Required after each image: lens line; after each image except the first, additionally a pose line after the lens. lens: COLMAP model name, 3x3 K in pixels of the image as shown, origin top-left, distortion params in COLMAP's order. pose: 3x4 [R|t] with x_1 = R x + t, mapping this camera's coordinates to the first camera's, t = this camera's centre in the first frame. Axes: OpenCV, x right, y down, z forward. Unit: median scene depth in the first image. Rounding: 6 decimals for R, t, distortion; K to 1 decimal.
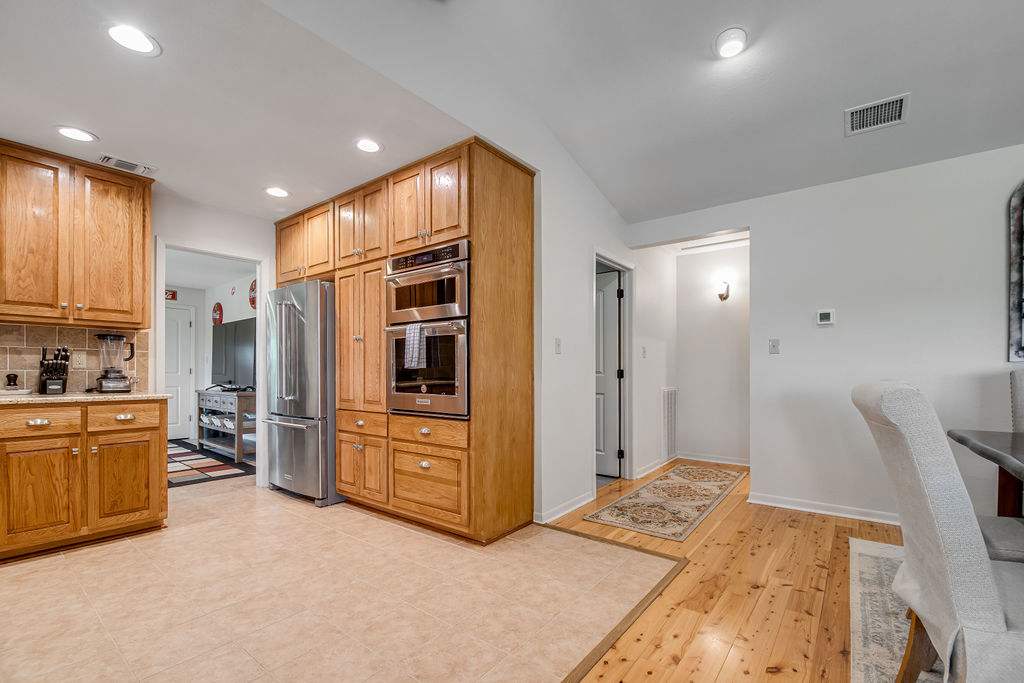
lens RADIAL K [[436.6, 0, 510.5], [0, 436.6, 362.2], [0, 0, 1]] dist [0.000831, -0.008989]
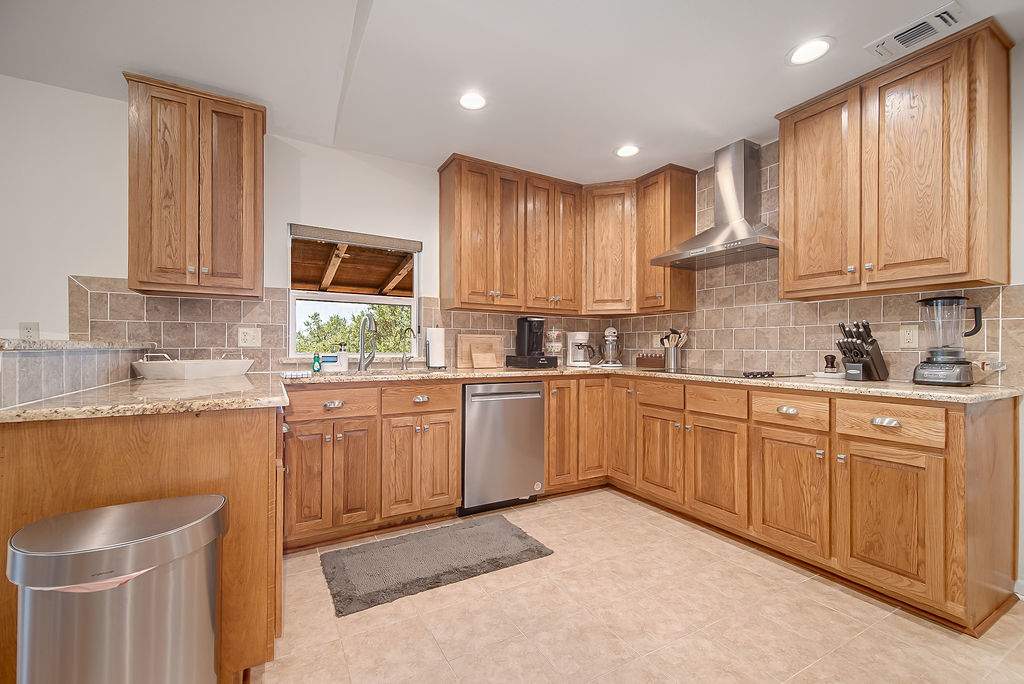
lens RADIAL K [[431.0, 0, 510.3], [0, 431.0, 347.0], [0, 0, 1]] dist [0.001653, 0.000272]
pose [[-0.386058, -0.007330, -0.922445, -0.063419], [0.013548, 0.999816, -0.013615, 0.013797], [0.922375, -0.017754, -0.385888, 0.729125]]
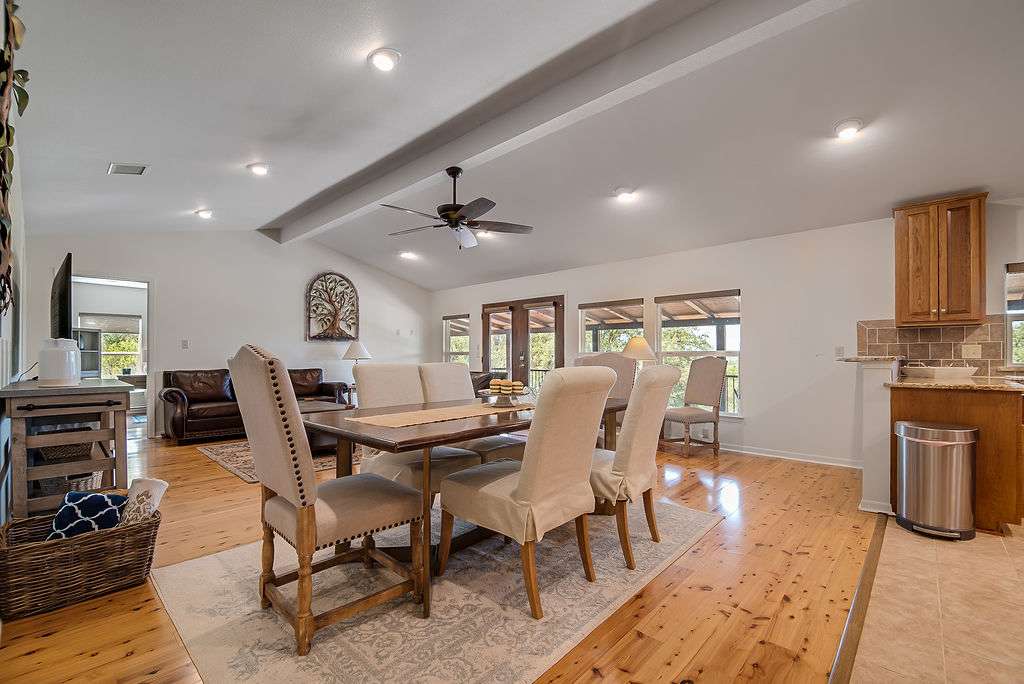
lens RADIAL K [[436.6, 0, 510.5], [0, 436.6, 362.7], [0, 0, 1]] dist [0.000831, -0.008989]
pose [[-0.996338, -0.003881, 0.085417, 0.596034], [-0.004513, 0.999964, -0.007209, 0.022410], [-0.085386, -0.007568, -0.996319, 1.298301]]
